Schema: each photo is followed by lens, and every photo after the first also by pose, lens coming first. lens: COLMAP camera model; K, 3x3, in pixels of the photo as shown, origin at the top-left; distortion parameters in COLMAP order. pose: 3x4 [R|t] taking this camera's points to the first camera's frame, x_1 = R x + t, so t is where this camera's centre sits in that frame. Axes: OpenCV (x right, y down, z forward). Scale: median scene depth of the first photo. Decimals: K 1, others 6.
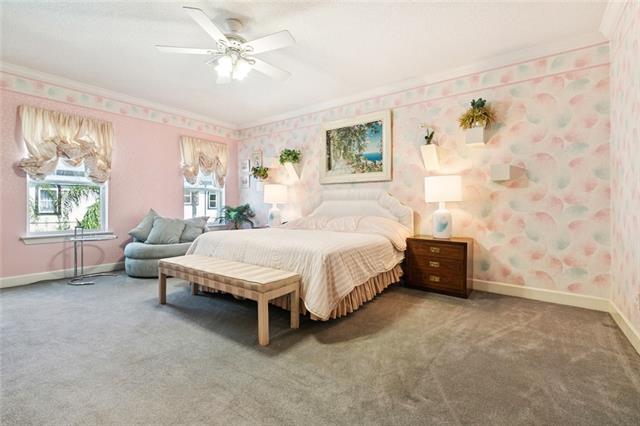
lens RADIAL K [[287.1, 0, 320.2], [0, 287.1, 210.1], [0, 0, 1]] dist [0.005789, 0.000545]
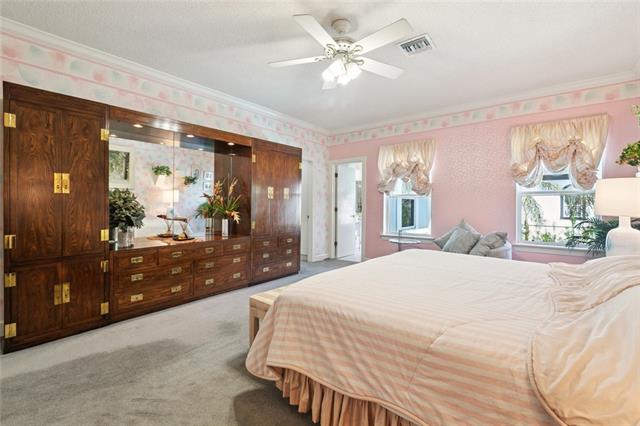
lens RADIAL K [[287.1, 0, 320.1], [0, 287.1, 209.4], [0, 0, 1]] dist [0.005789, 0.000545]
pose [[0.003374, 0.002263, -0.999992, 0.335084], [-0.022906, 0.999735, 0.002185, -0.025115], [0.999732, 0.022898, 0.003425, 0.524840]]
